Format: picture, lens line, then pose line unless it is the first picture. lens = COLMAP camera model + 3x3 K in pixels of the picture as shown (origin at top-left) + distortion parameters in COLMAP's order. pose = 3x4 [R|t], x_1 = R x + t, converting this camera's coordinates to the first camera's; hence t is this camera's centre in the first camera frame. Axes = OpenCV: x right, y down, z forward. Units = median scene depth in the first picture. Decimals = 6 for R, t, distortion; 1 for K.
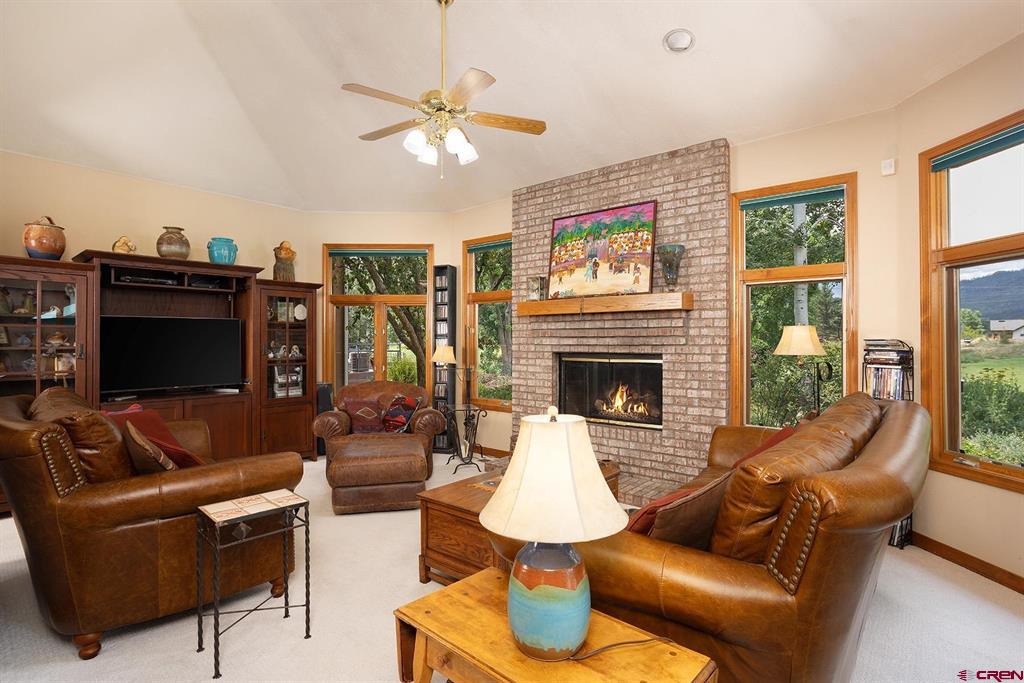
lens RADIAL K [[504.8, 0, 513.3], [0, 504.8, 339.5], [0, 0, 1]] dist [-0.064284, 0.039429]
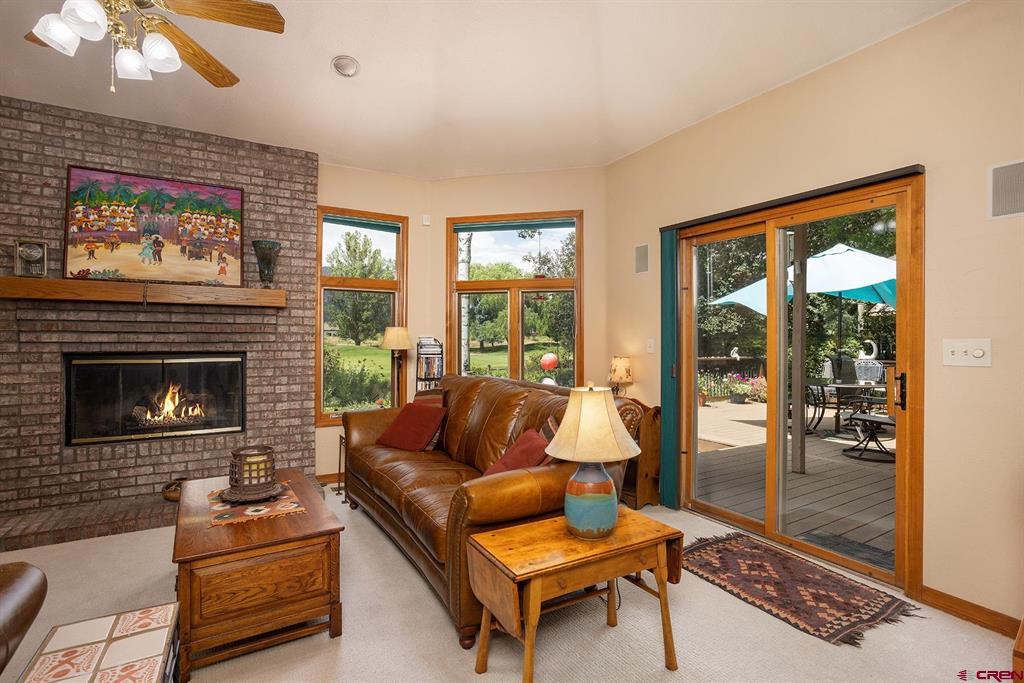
lens RADIAL K [[504.8, 0, 513.3], [0, 504.8, 339.5], [0, 0, 1]] dist [-0.064284, 0.039429]
pose [[0.309295, -0.000291, 0.950966, -0.450873], [-0.007621, 0.999967, 0.002785, -0.000466], [-0.950936, -0.008108, 0.309282, 0.224051]]
